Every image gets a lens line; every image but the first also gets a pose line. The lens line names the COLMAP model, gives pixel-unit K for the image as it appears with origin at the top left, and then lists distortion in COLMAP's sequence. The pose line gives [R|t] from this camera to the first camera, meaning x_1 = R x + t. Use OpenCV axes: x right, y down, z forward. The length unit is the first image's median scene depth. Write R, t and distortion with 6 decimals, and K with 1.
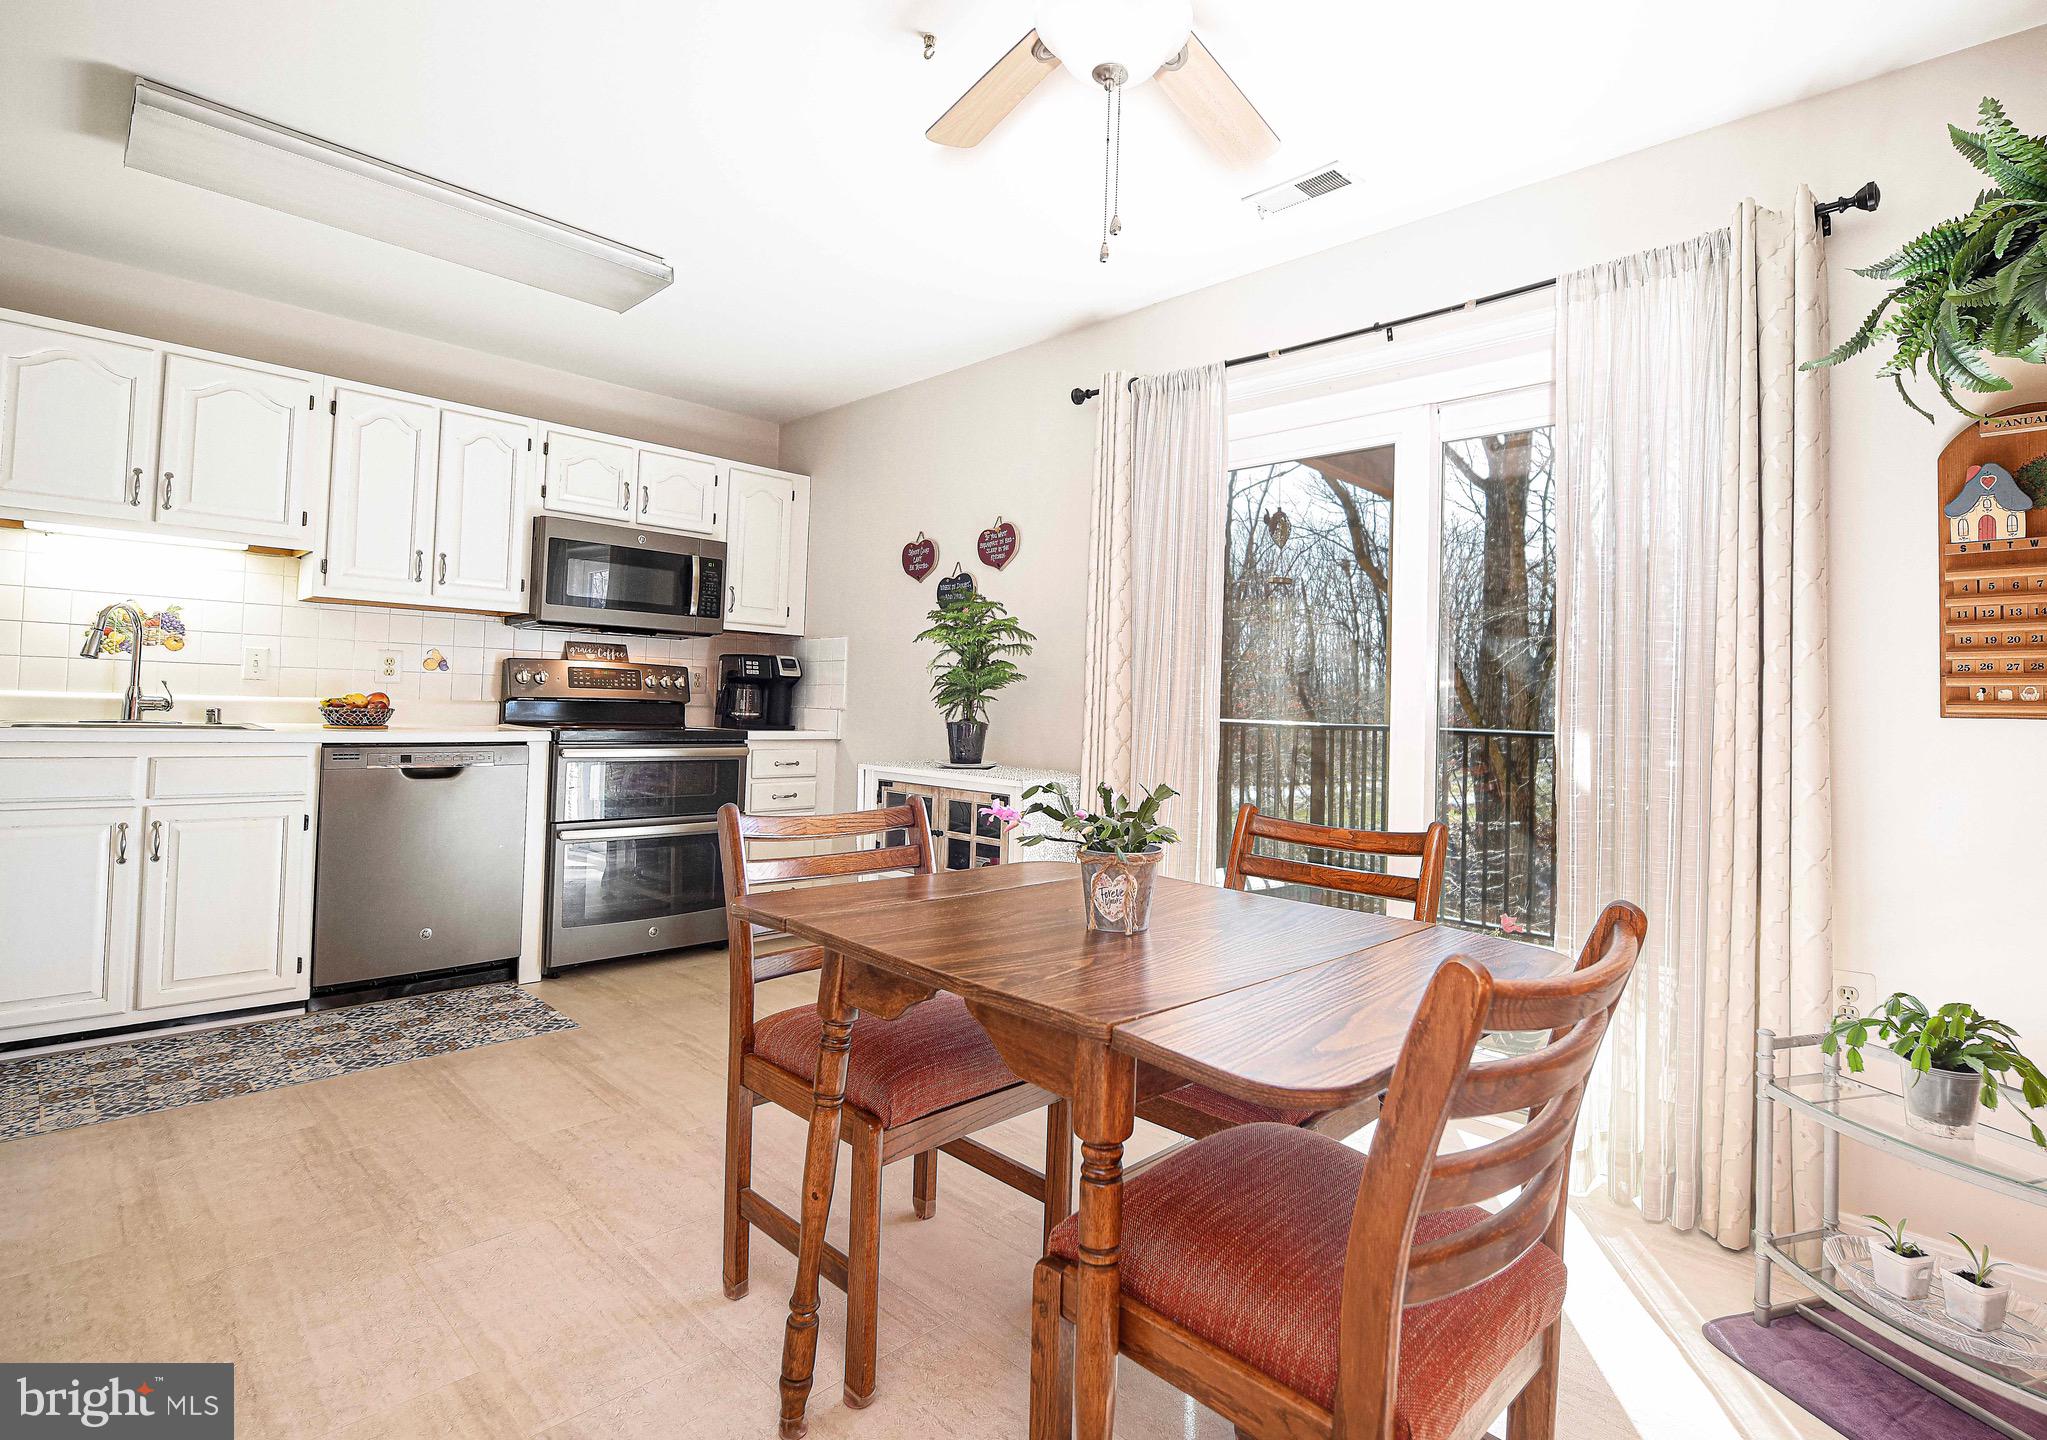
lens RADIAL K [[991.3, 0, 1090.8], [0, 991.3, 677.5], [0, 0, 1]] dist [-0.022059, -0.000932]
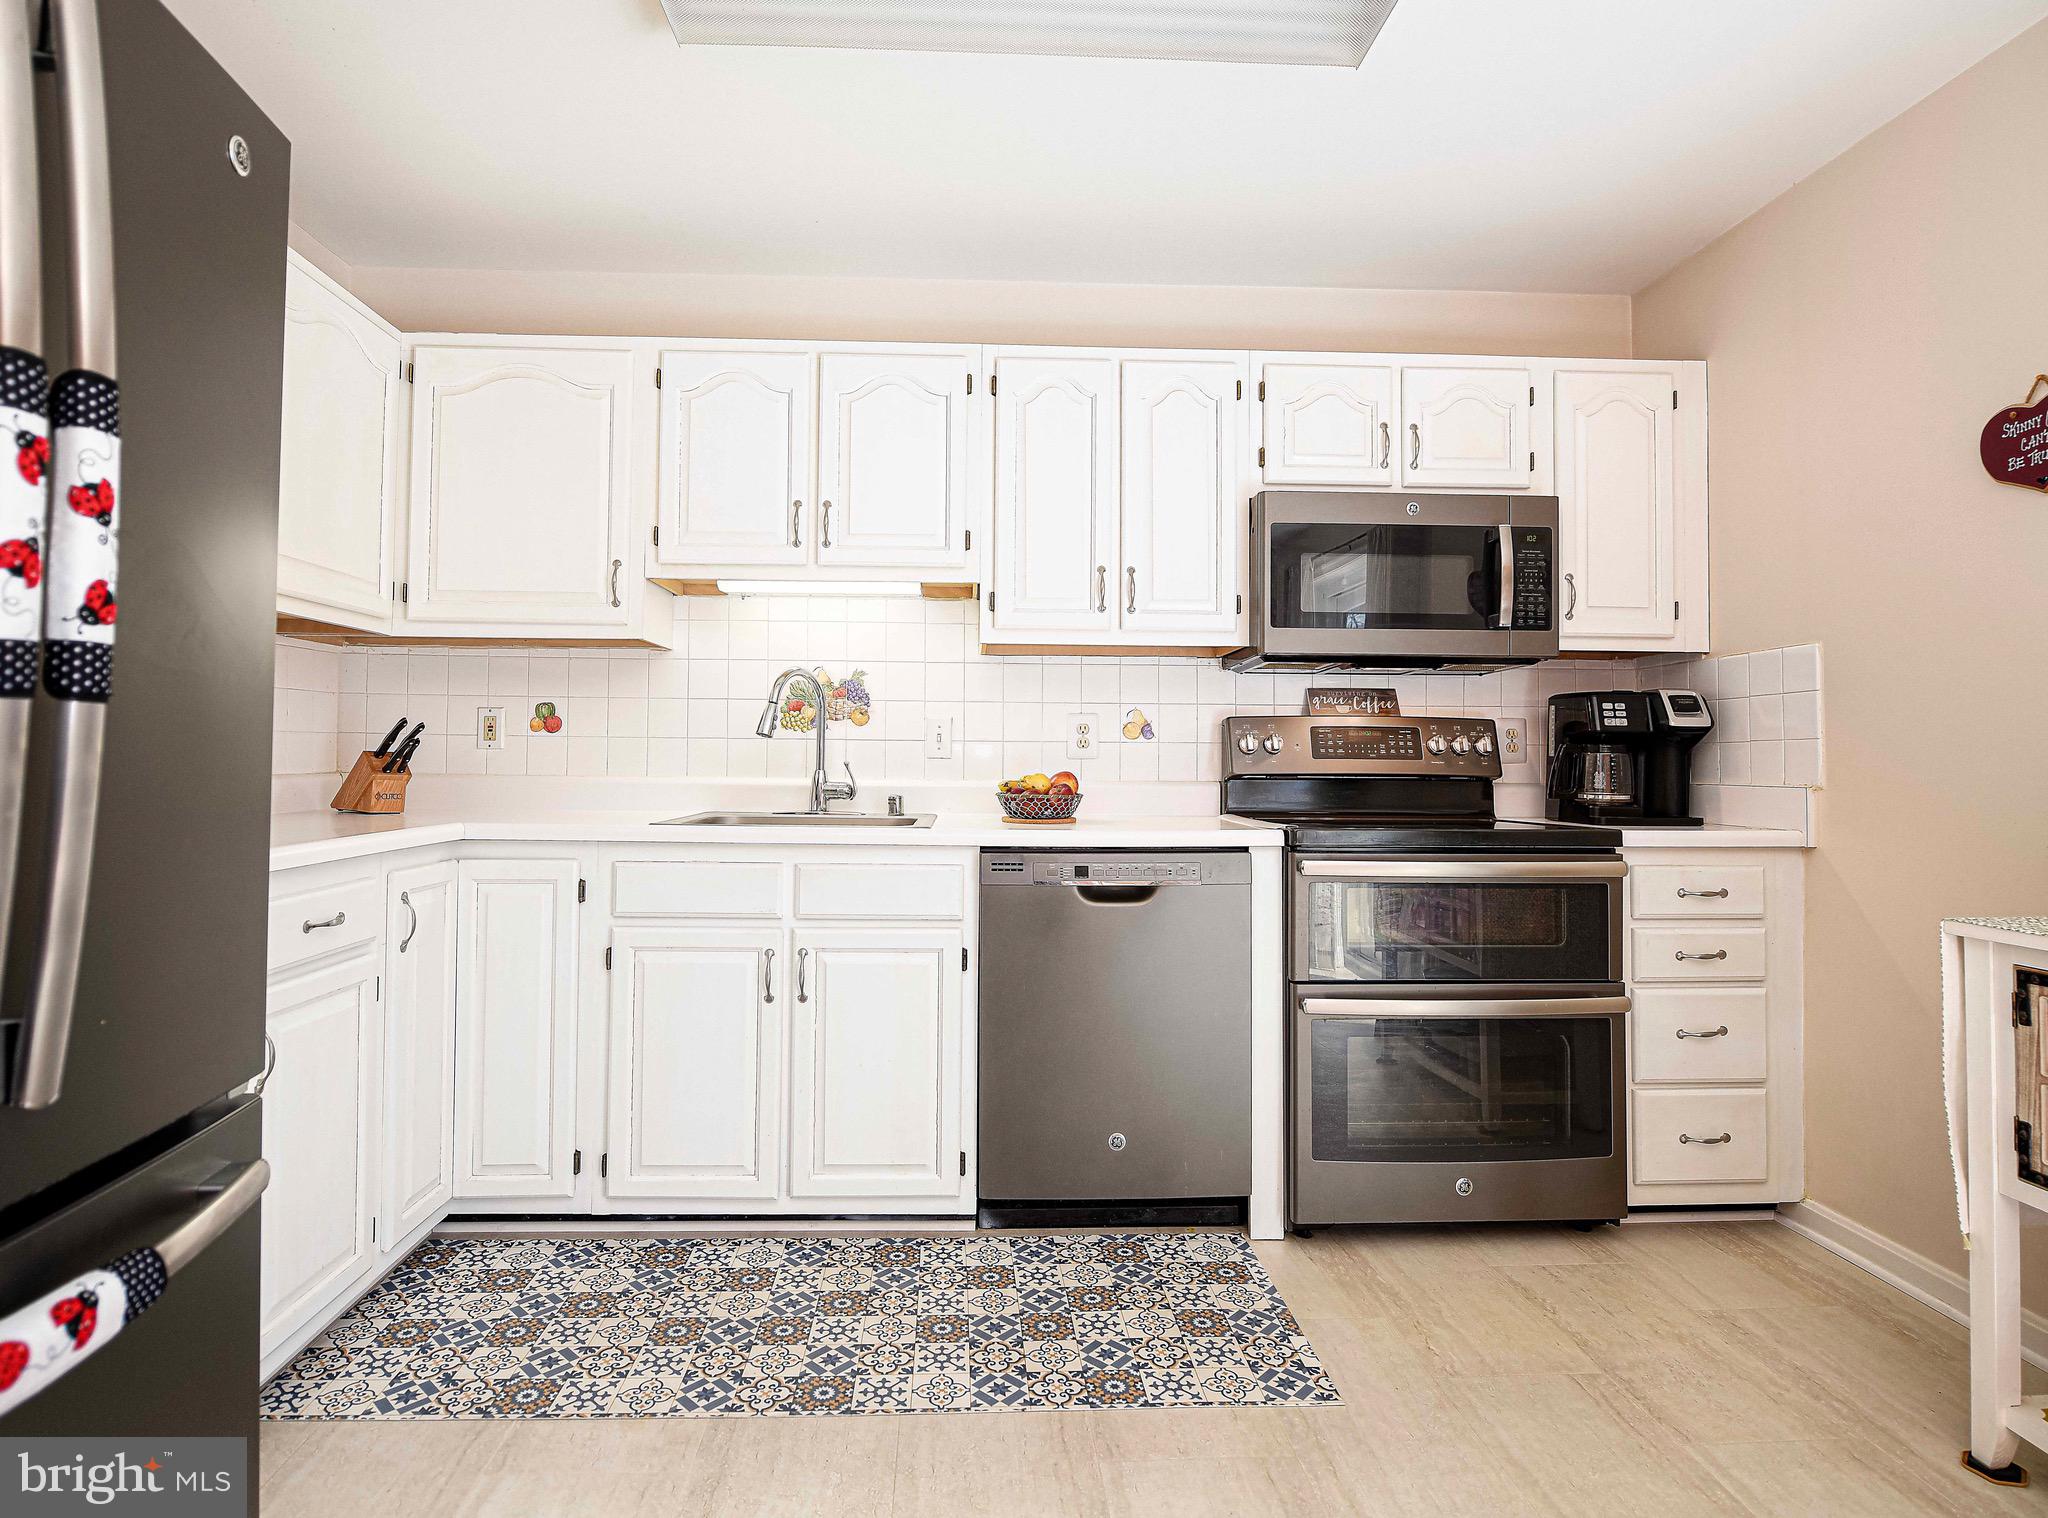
lens RADIAL K [[1088.3, 0, 1008.5], [0, 1088.3, 729.0], [0, 0, 1]] dist [-0.007860, -0.002787]
pose [[0.710613, -0.044440, -0.702178, -0.193675], [0.034023, 0.999006, -0.028794, 0.005454], [0.702760, -0.003429, 0.711419, 0.401769]]
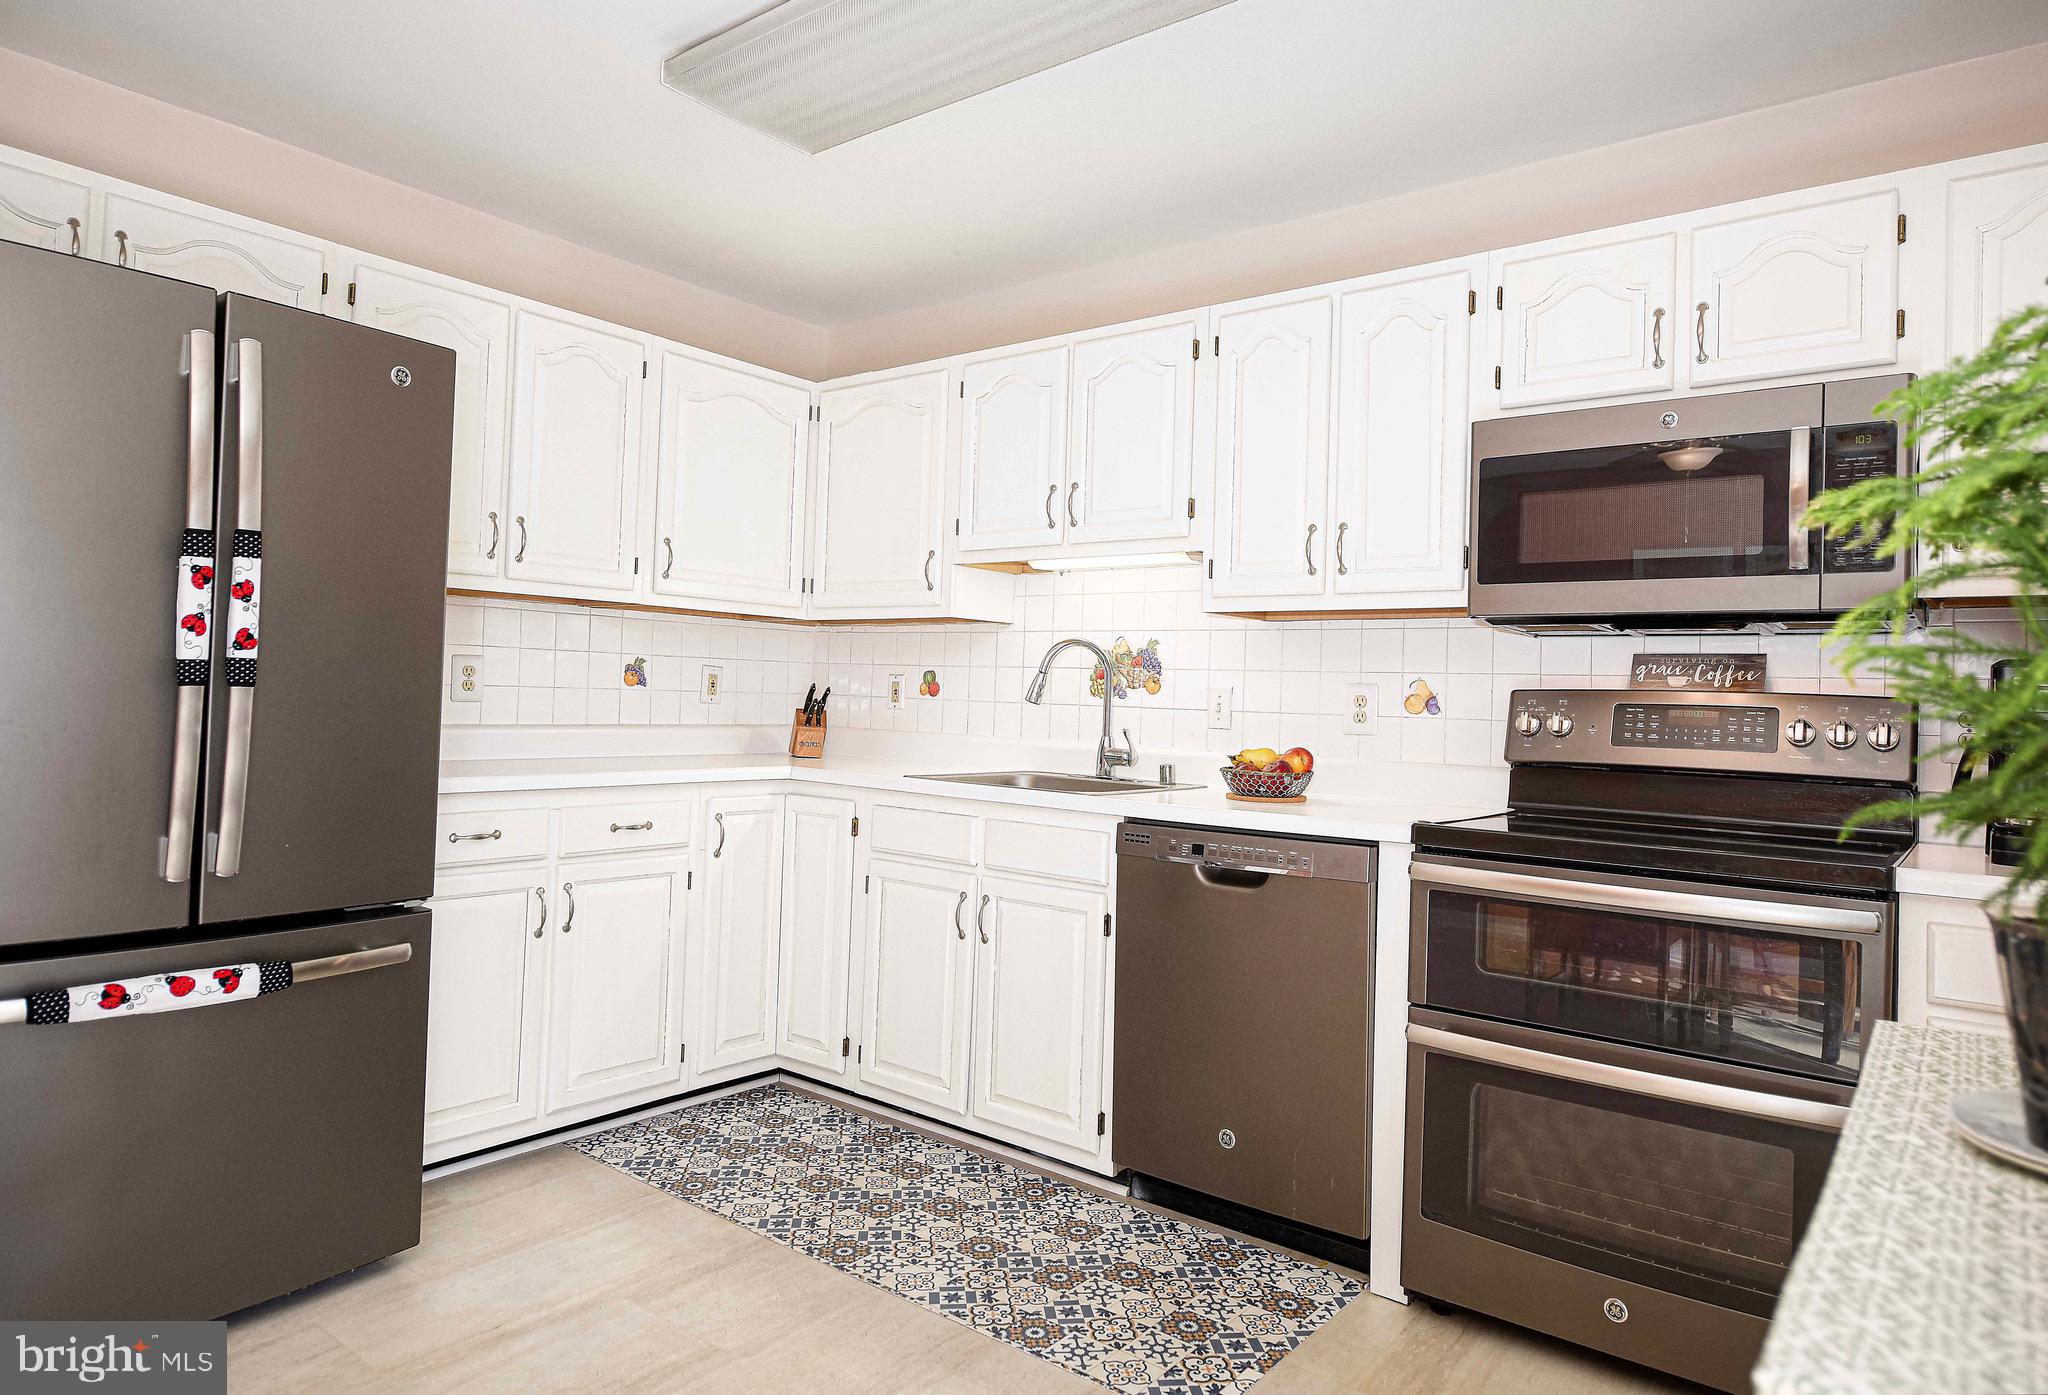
lens RADIAL K [[1239.1, 0, 1020.5], [0, 1239.1, 671.7], [0, 0, 1]] dist [-0.004292, 0.003933]
pose [[0.082641, -0.050512, -0.995298, 0.095092], [-0.002551, 0.998701, -0.050896, 0.006962], [0.996576, 0.006745, 0.082405, 0.740666]]
